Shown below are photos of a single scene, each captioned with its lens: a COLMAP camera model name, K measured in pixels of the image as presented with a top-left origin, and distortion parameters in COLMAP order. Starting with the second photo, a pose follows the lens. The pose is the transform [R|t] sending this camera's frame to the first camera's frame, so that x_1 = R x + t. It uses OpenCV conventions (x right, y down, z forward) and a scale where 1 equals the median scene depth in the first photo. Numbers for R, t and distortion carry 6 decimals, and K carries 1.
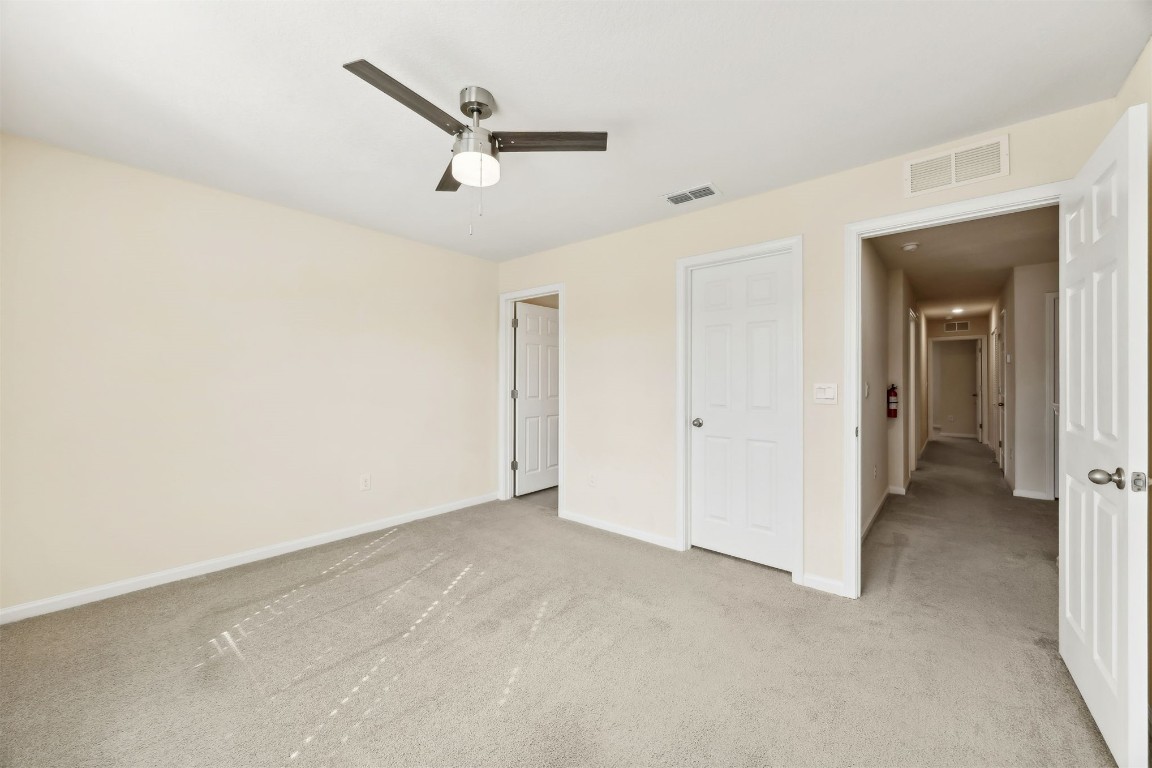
lens RADIAL K [[439.3, 0, 577.2], [0, 439.3, 380.0], [0, 0, 1]] dist [-0.002733, -0.000274]
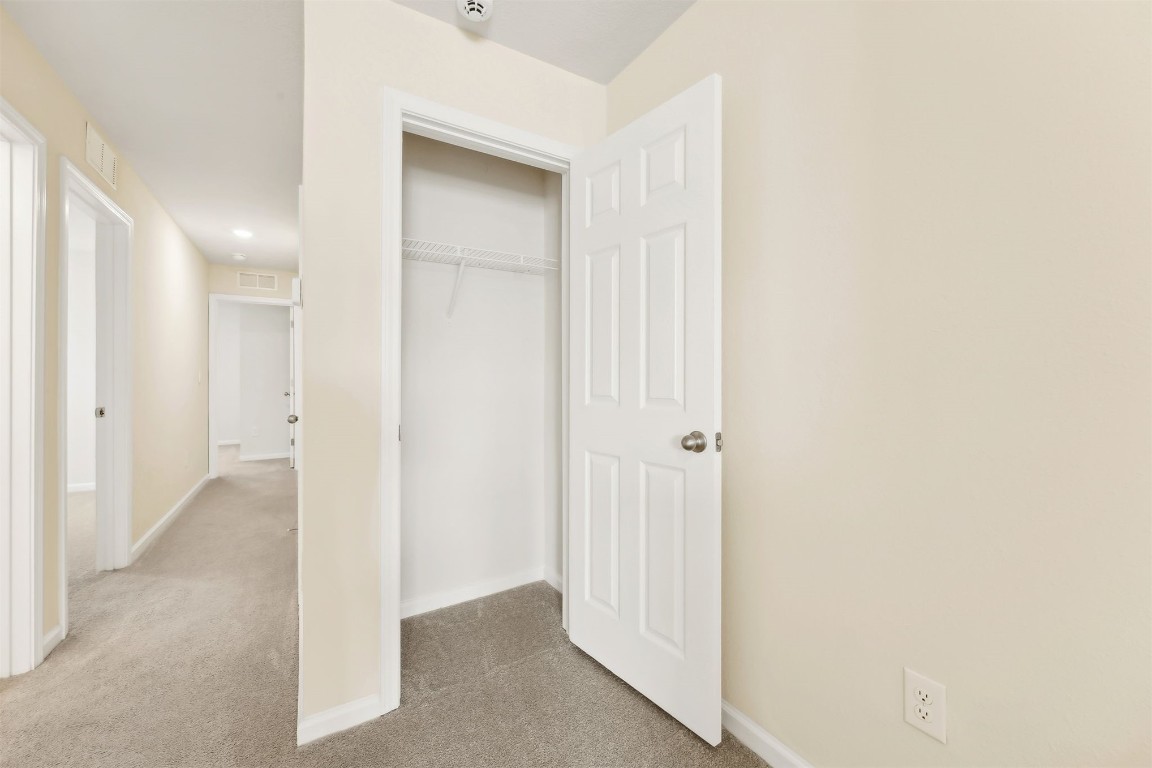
lens RADIAL K [[439.3, 0, 577.2], [0, 439.3, 380.0], [0, 0, 1]] dist [-0.002733, -0.000274]
pose [[0.295863, -0.000032, 0.955230, 0.421553], [-0.004200, 0.999990, 0.001335, 0.010877], [-0.955221, -0.004407, 0.295860, 0.402471]]
